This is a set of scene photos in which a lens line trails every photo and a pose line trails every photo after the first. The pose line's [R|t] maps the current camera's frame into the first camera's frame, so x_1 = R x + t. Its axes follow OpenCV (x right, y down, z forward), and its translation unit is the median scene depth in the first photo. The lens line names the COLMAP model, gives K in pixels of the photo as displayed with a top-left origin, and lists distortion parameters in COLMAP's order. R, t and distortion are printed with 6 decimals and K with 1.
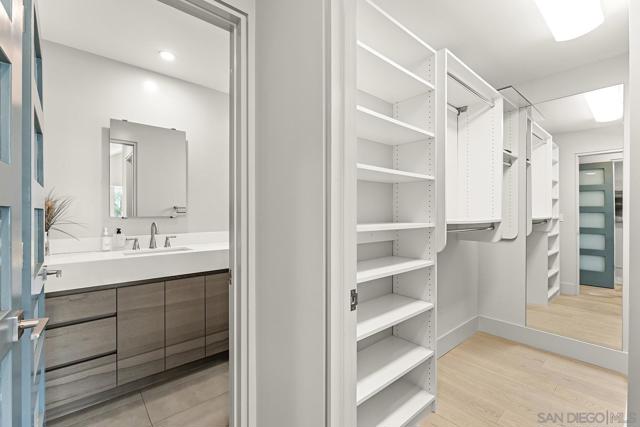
lens RADIAL K [[280.9, 0, 321.3], [0, 280.9, 210.9], [0, 0, 1]] dist [-0.005213, -0.000490]
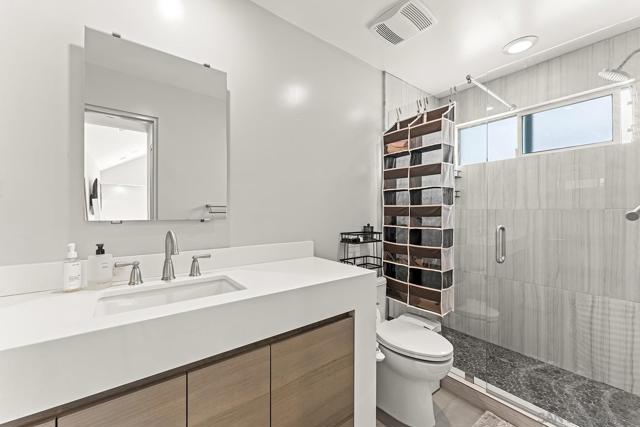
lens RADIAL K [[252.9, 0, 319.7], [0, 252.9, 209.8], [0, 0, 1]] dist [-0.000340, -0.000012]
pose [[0.998411, -0.002664, -0.056291, -0.295221], [0.002023, 0.999933, -0.011427, 0.007114], [0.056318, 0.011295, 0.998349, 0.551896]]
